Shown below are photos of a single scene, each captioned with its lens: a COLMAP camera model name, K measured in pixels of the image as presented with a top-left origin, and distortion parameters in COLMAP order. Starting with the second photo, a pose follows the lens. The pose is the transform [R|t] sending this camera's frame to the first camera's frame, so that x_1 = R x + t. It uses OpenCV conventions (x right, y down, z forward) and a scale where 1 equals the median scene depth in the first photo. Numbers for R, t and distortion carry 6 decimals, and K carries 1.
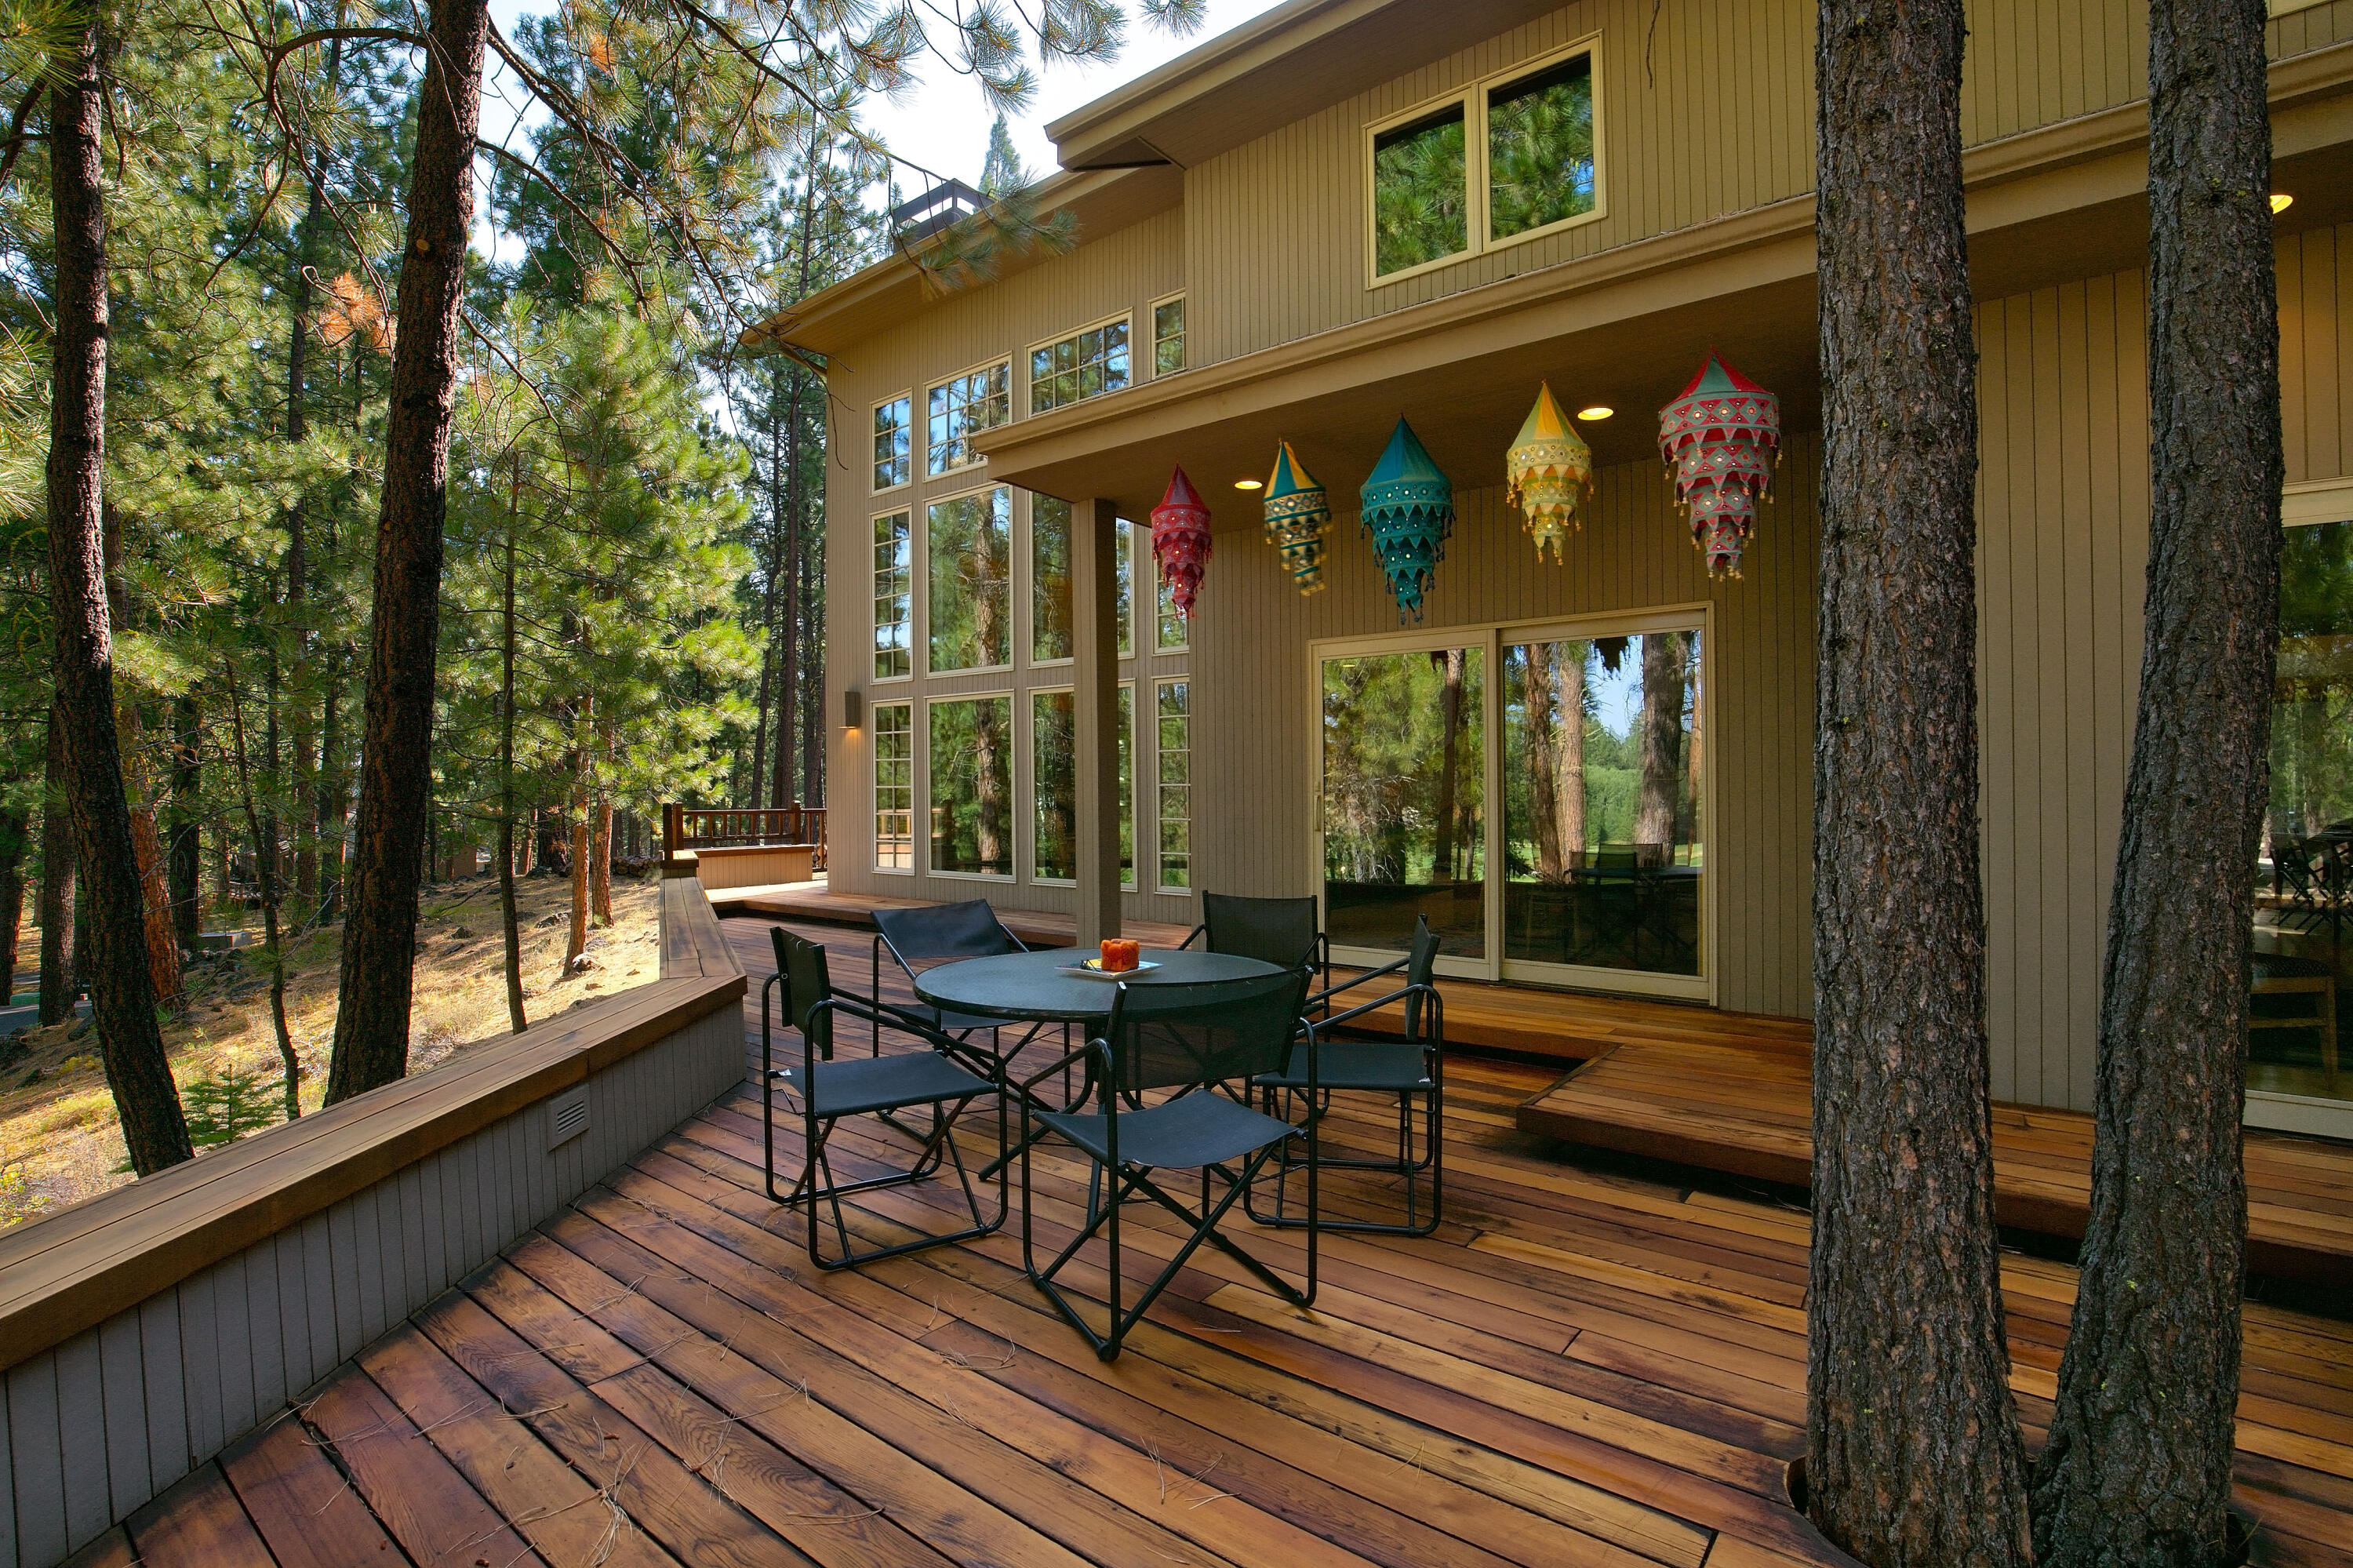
lens RADIAL K [[1093.9, 0, 1176.5], [0, 1093.9, 784.0], [0, 0, 1]] dist [-0.027109, -0.000263]
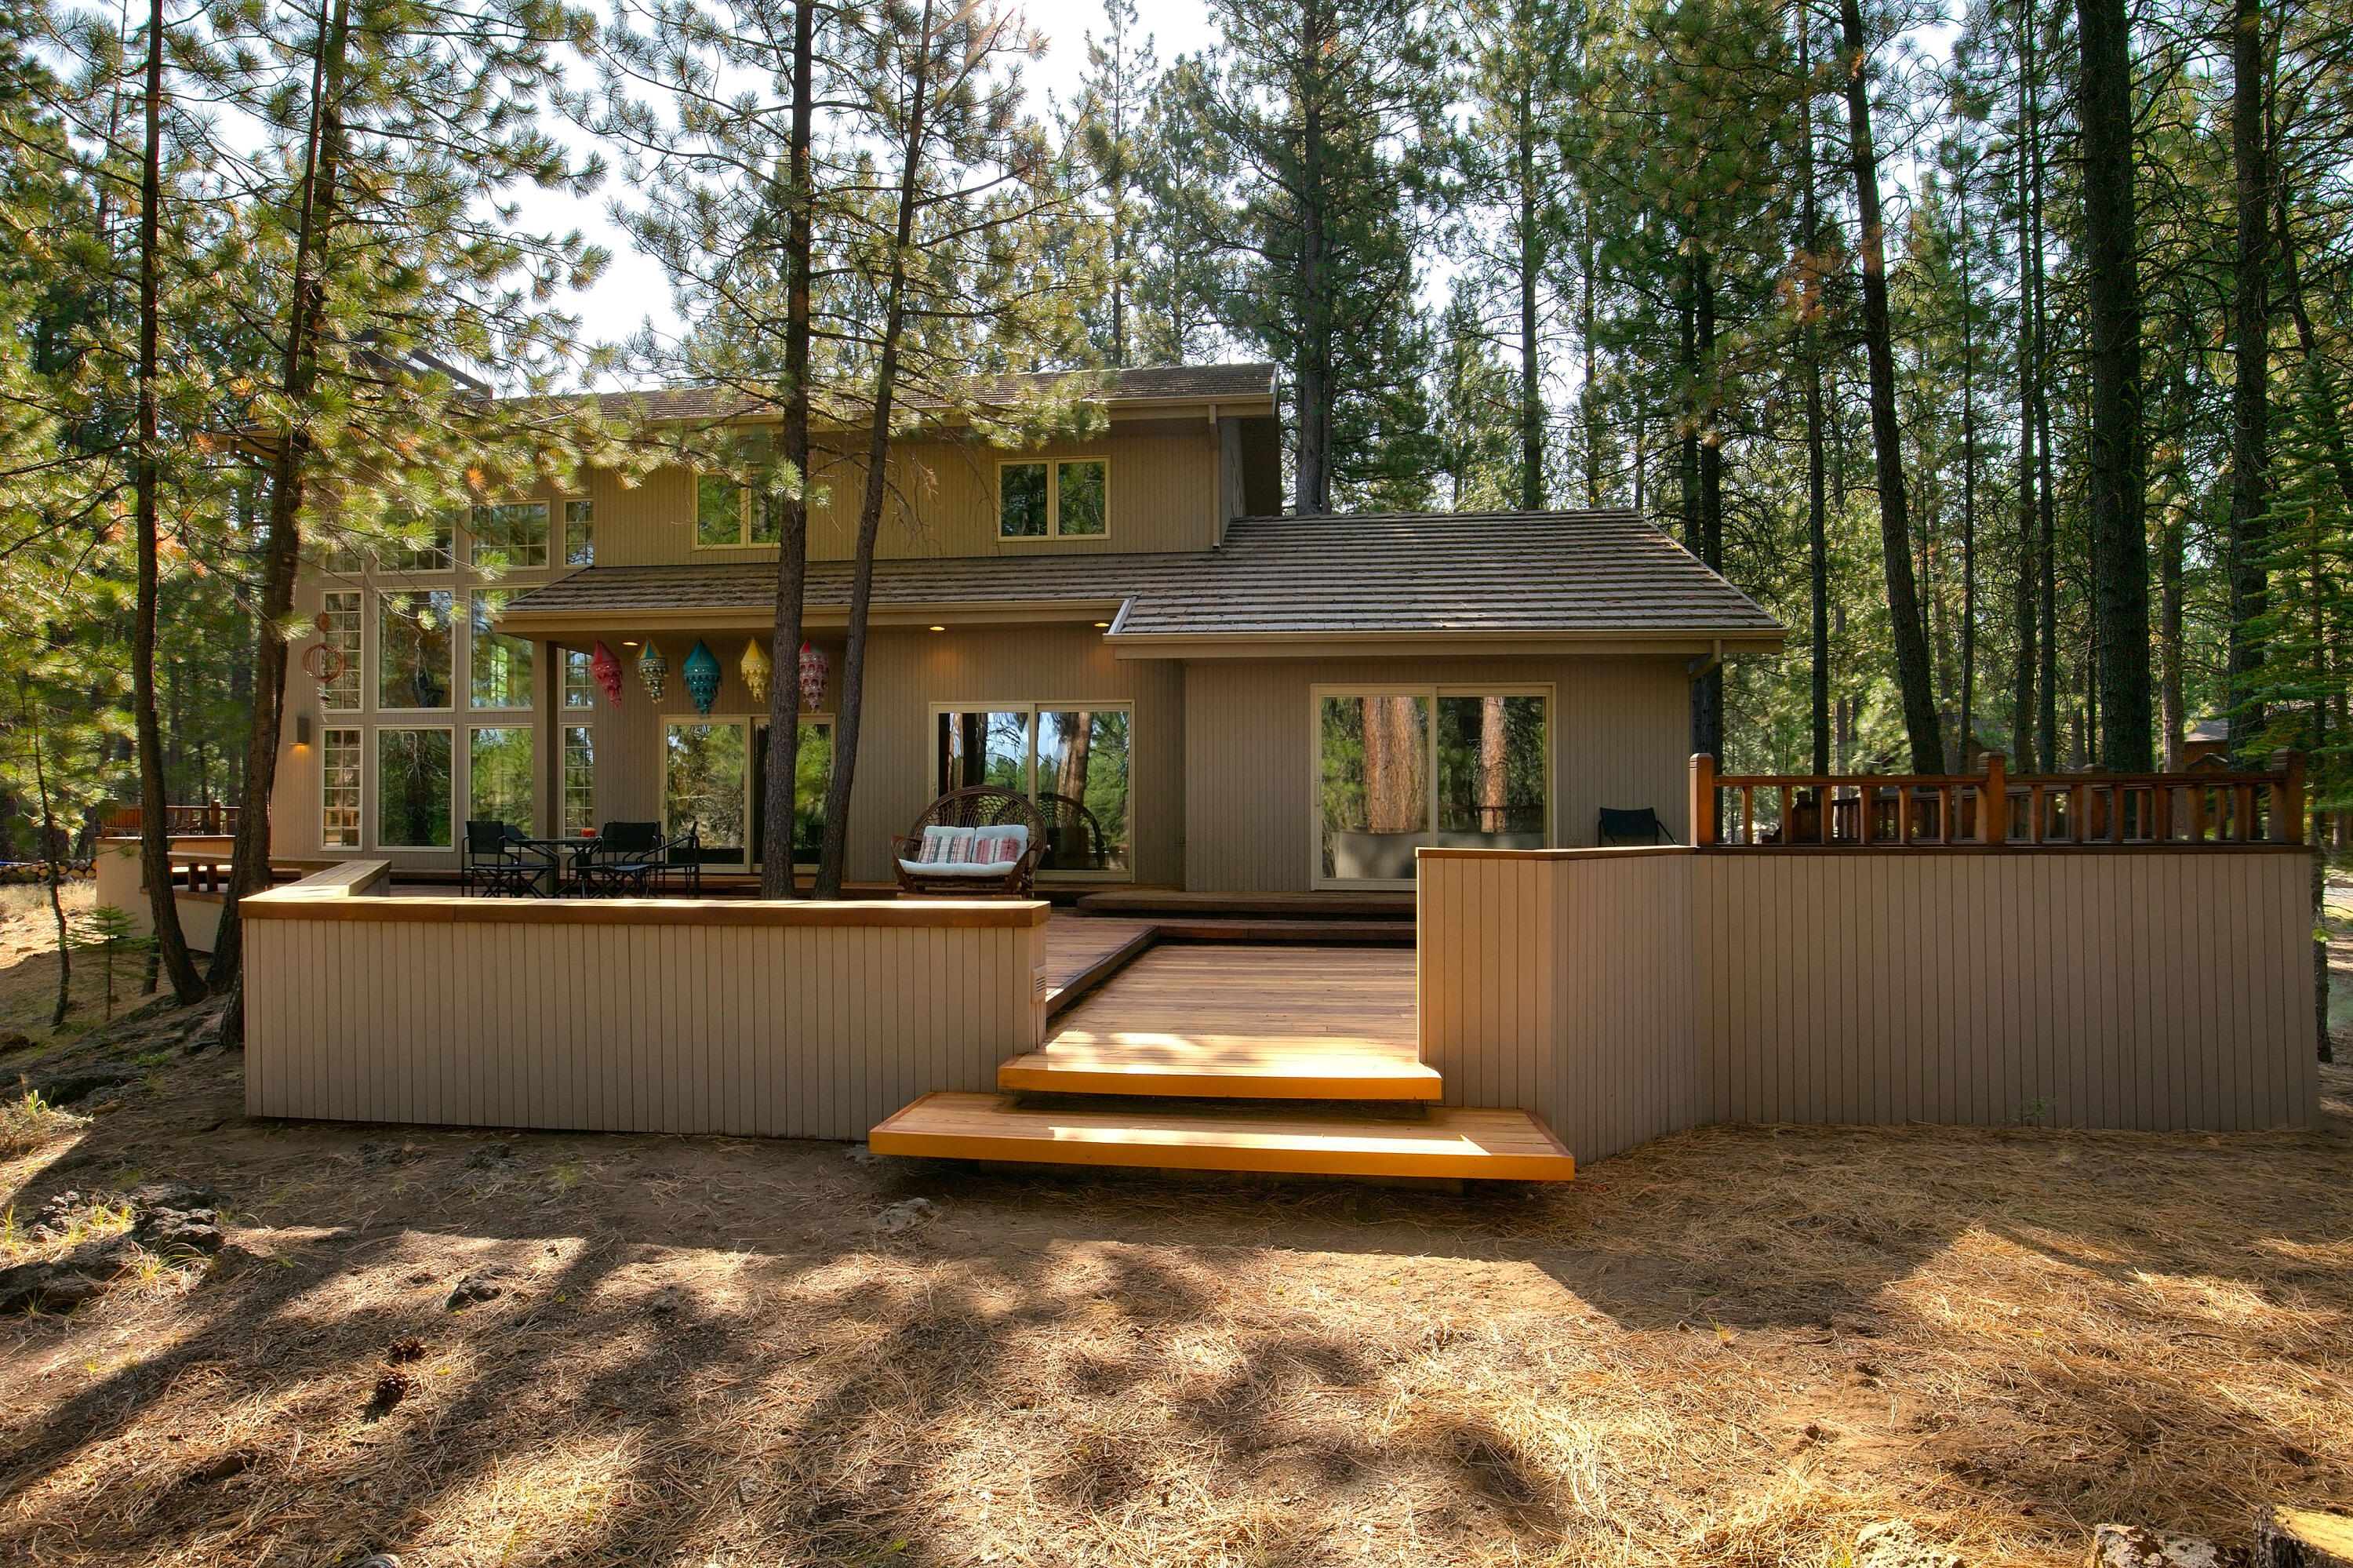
lens RADIAL K [[1093.9, 0, 1176.5], [0, 1093.9, 784.0], [0, 0, 1]] dist [-0.027109, -0.000263]
pose [[0.849937, 0.006294, 0.526846, -0.166546], [-0.002030, 0.999960, -0.008671, 0.017637], [-0.526880, 0.006301, 0.849916, -1.594565]]
